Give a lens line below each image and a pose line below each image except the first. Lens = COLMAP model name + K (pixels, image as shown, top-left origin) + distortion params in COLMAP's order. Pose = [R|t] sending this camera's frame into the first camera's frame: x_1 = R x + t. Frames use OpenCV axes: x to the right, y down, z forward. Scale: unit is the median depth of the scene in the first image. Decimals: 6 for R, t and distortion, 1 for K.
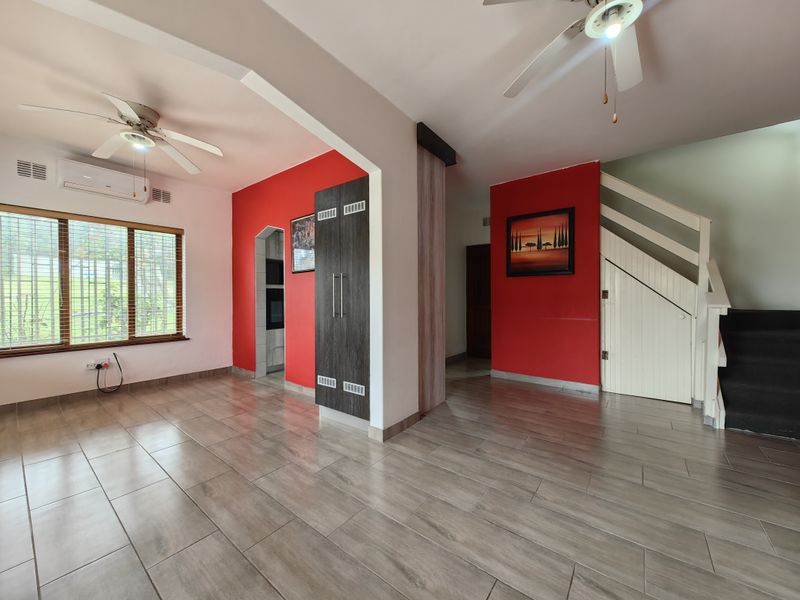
lens RADIAL K [[308.6, 0, 397.4], [0, 308.6, 299.6], [0, 0, 1]] dist [0.012284, -0.002646]
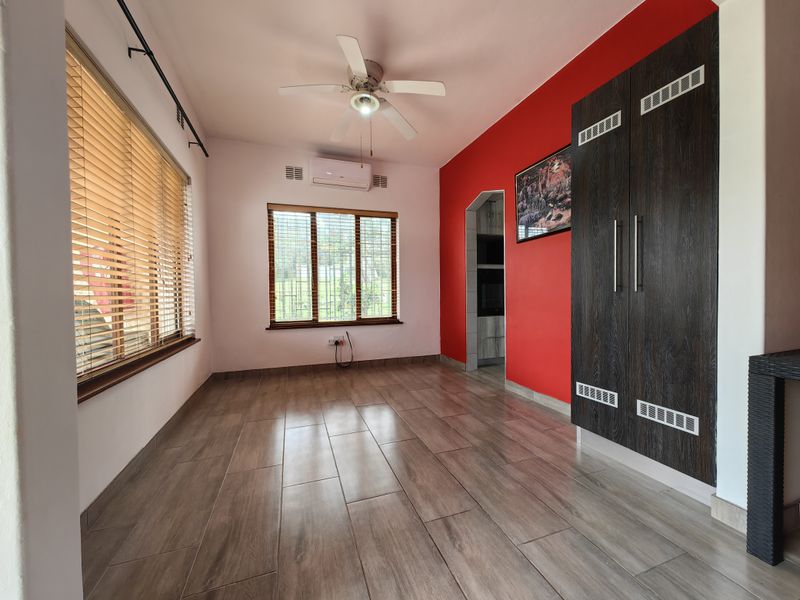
lens RADIAL K [[308.6, 0, 397.4], [0, 308.6, 299.6], [0, 0, 1]] dist [0.012284, -0.002646]
pose [[0.841262, 0.002885, -0.540620, -0.182829], [0.005139, 0.999898, 0.013332, 0.047611], [0.540603, -0.013994, 0.841162, 0.194392]]
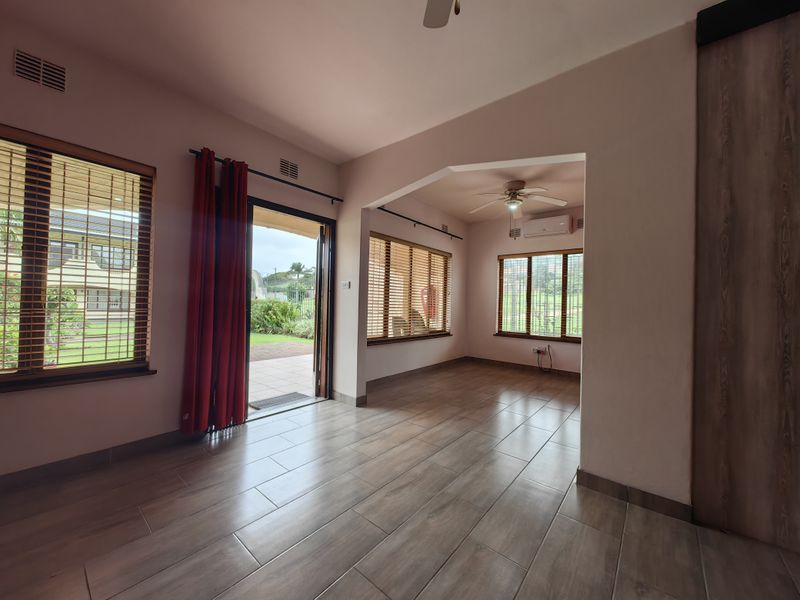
lens RADIAL K [[308.6, 0, 397.4], [0, 308.6, 299.6], [0, 0, 1]] dist [0.012284, -0.002646]
pose [[-0.041143, -0.007187, -0.999127, 0.543483], [-0.033816, 0.999411, -0.005796, -0.002827], [0.998581, 0.033548, -0.041362, 0.373238]]
